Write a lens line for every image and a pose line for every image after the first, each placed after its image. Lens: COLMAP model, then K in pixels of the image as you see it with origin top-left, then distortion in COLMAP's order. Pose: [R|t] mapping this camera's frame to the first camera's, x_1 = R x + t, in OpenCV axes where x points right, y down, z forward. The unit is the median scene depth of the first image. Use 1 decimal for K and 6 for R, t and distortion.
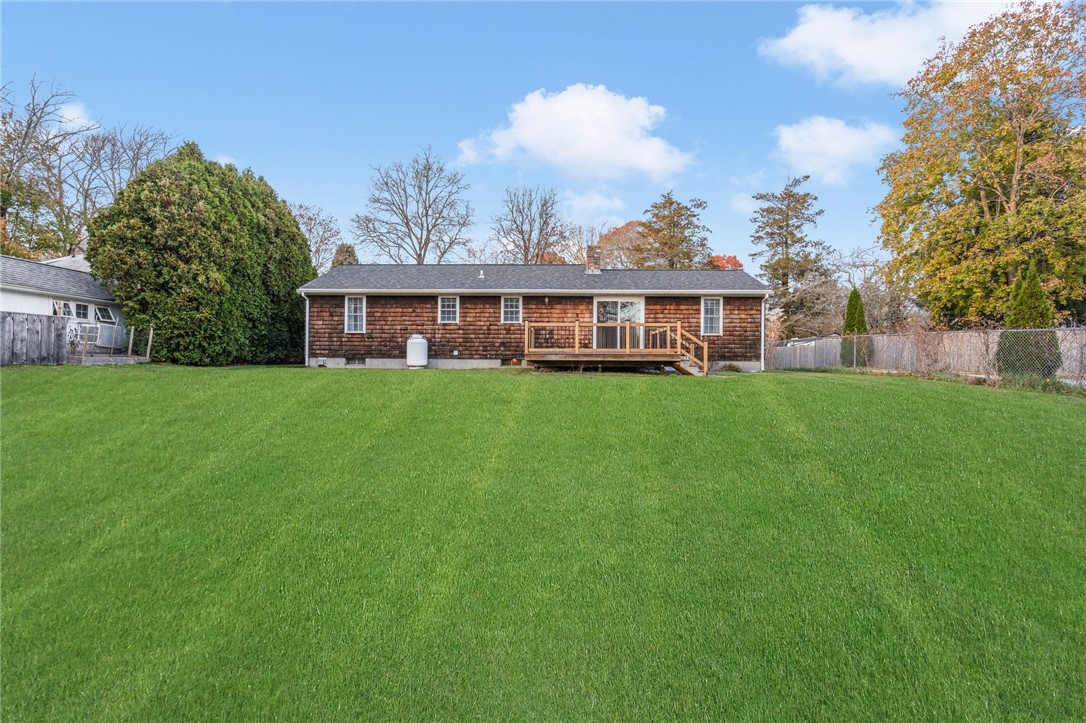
lens RADIAL K [[519.7, 0, 543.0], [0, 519.7, 361.5], [0, 0, 1]] dist [-0.001563, 0.000525]
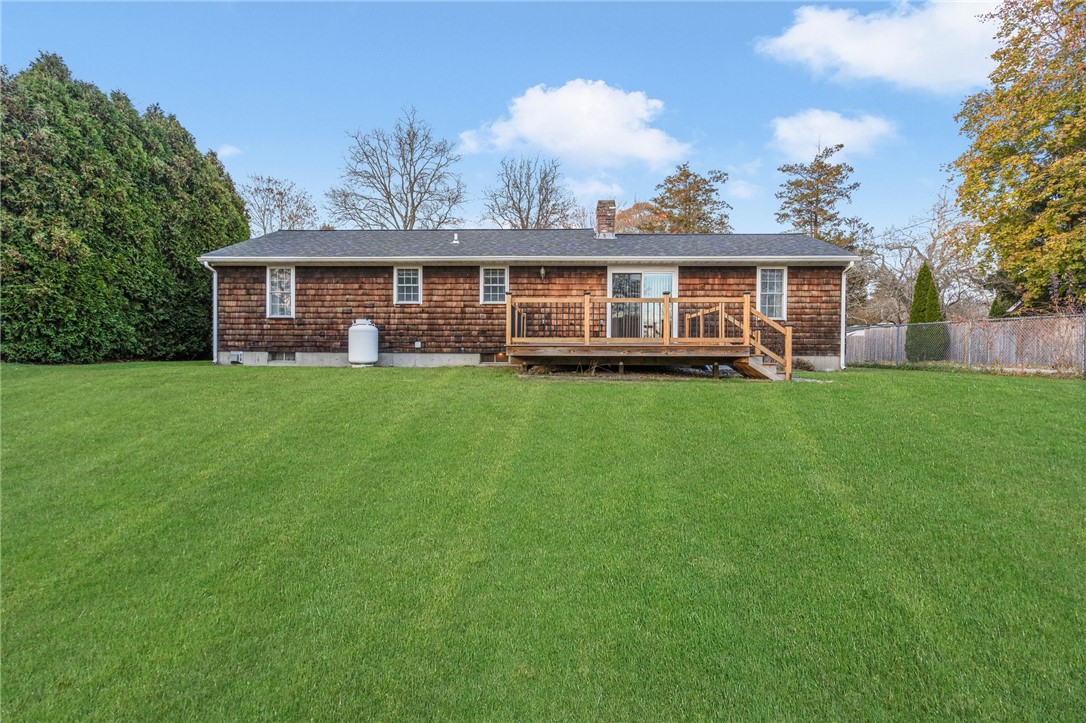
lens RADIAL K [[519.7, 0, 543.0], [0, 519.7, 361.5], [0, 0, 1]] dist [-0.001563, 0.000525]
pose [[0.999990, -0.001095, -0.004300, 0.010362], [0.001161, 0.999881, 0.015391, -0.004011], [0.004282, -0.015396, 0.999872, 0.272117]]
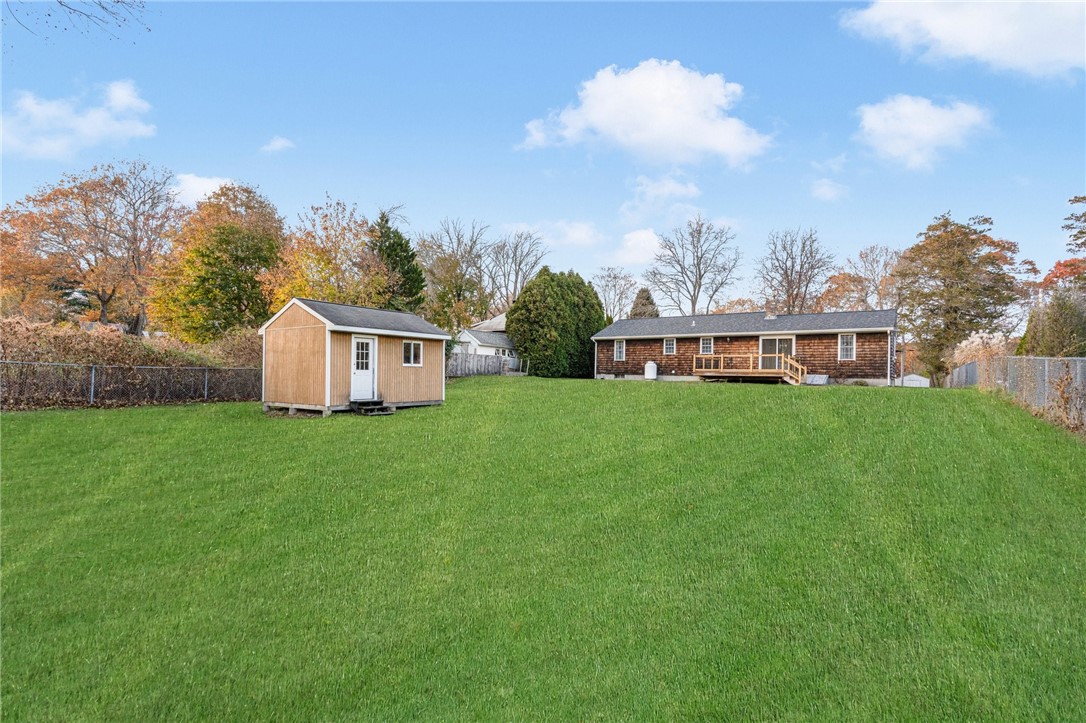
lens RADIAL K [[523.9, 0, 536.7], [0, 523.9, 367.6], [0, 0, 1]] dist [0.001411, 0.000425]
pose [[0.823244, -0.000804, -0.567686, 0.433381], [-0.017219, 0.999504, -0.026385, 0.021859], [0.567426, 0.031497, 0.822822, -0.654785]]
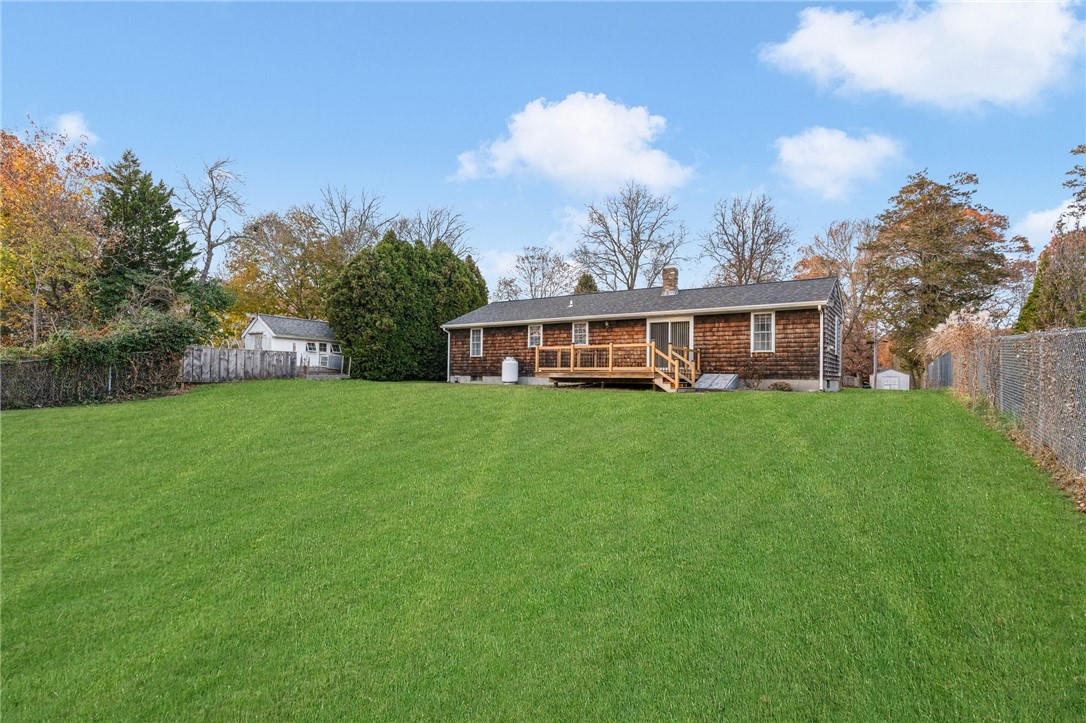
lens RADIAL K [[540.1, 0, 534.9], [0, 540.1, 366.7], [0, 0, 1]] dist [0.000056, 0.000218]
pose [[0.836098, -0.009069, -0.548505, 0.509445], [-0.005692, 0.999666, -0.025204, 0.003608], [0.548550, 0.024195, 0.835767, -0.053692]]
